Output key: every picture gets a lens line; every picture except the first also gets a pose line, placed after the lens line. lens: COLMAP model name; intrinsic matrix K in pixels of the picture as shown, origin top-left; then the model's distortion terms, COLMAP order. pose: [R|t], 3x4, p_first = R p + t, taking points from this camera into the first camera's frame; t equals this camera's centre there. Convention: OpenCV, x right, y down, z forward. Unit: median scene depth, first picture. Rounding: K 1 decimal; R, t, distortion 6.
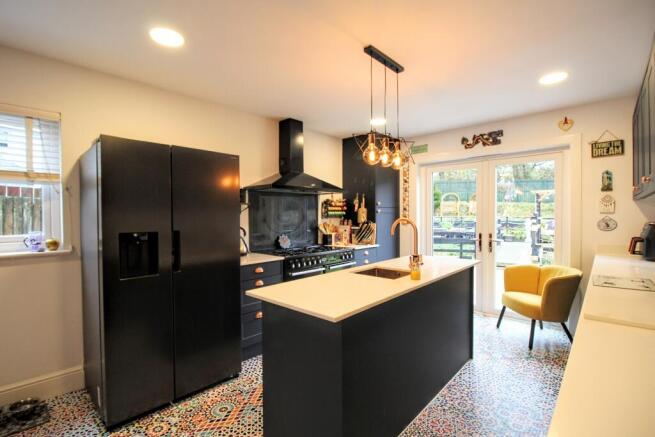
lens RADIAL K [[303.1, 0, 323.2], [0, 303.1, 221.3], [0, 0, 1]] dist [-0.000434, -0.011594]
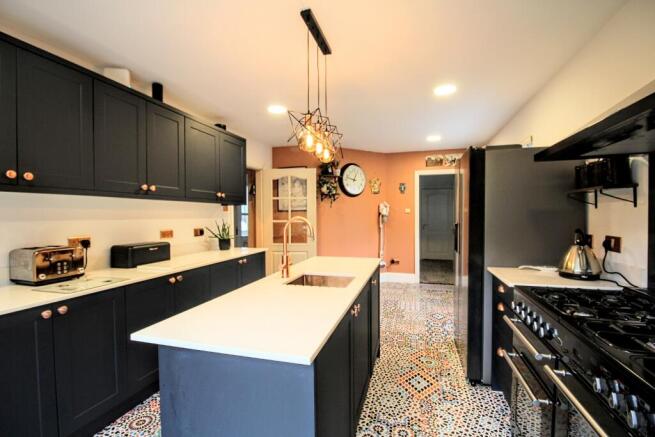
lens RADIAL K [[313.6, 0, 324.8], [0, 313.6, 221.5], [0, 0, 1]] dist [0.002470, -0.013268]
pose [[-0.894385, 0.024155, -0.446645, 0.360092], [0.005563, 0.999064, 0.042890, -0.020341], [0.447263, 0.035875, -0.893683, 1.095969]]
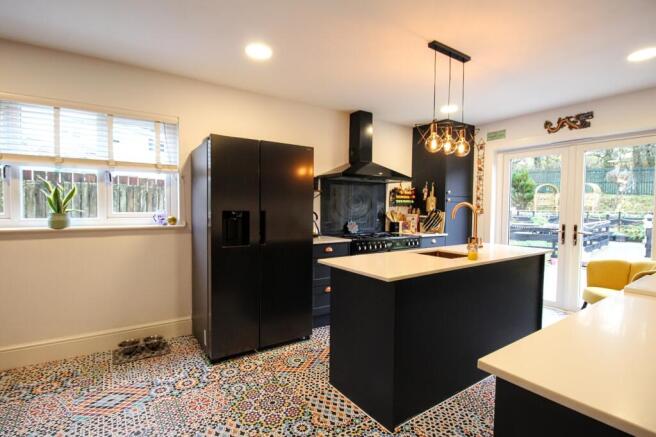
lens RADIAL K [[314.0, 0, 325.3], [0, 314.0, 221.5], [0, 0, 1]] dist [0.002470, -0.013268]
pose [[0.974961, 0.024384, -0.221036, 0.022432], [-0.019191, 0.999488, 0.025610, 0.020762], [0.221547, -0.020727, 0.974929, -0.099949]]
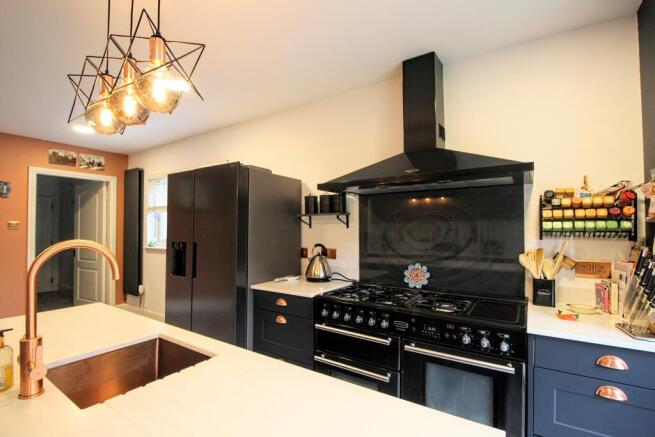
lens RADIAL K [[303.1, 0, 323.2], [0, 303.1, 221.3], [0, 0, 1]] dist [-0.000434, -0.011594]
pose [[0.166701, -0.013855, -0.985910, 0.413076], [-0.023165, 0.999570, -0.017963, -0.021020], [0.985735, 0.025833, 0.166309, 0.730570]]
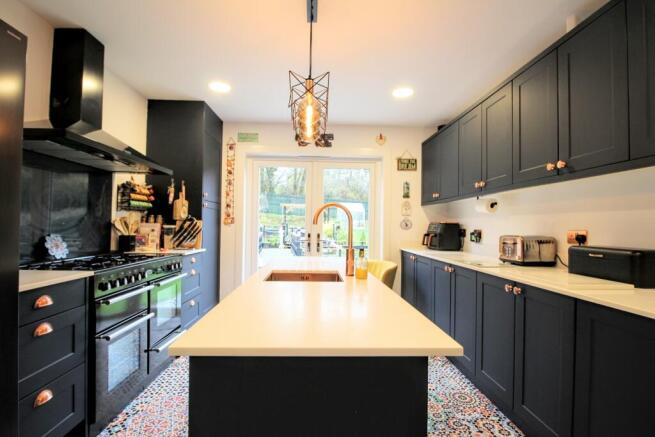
lens RADIAL K [[313.6, 0, 324.8], [0, 313.6, 221.5], [0, 0, 1]] dist [0.002470, -0.013268]
pose [[0.703722, 0.029676, 0.709855, -0.188042], [-0.007119, 0.999372, -0.034722, 0.038033], [-0.710440, 0.019381, 0.703491, 0.261463]]
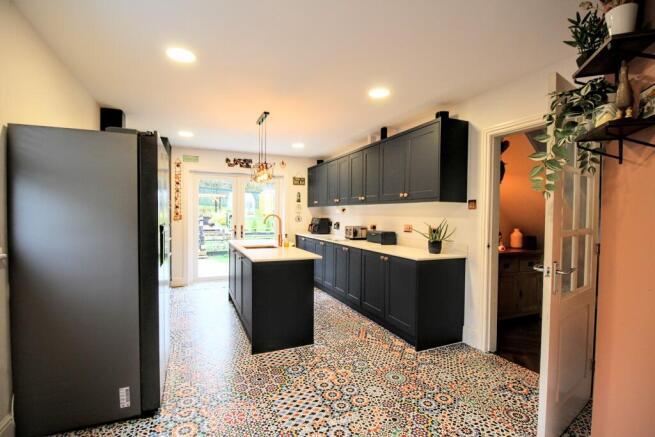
lens RADIAL K [[303.1, 0, 323.2], [0, 303.1, 221.3], [0, 0, 1]] dist [-0.000434, -0.011594]
pose [[0.404218, -0.009255, 0.914616, -0.705128], [0.005133, 0.999956, 0.007849, 0.010702], [-0.914648, 0.001522, 0.404248, 0.018637]]
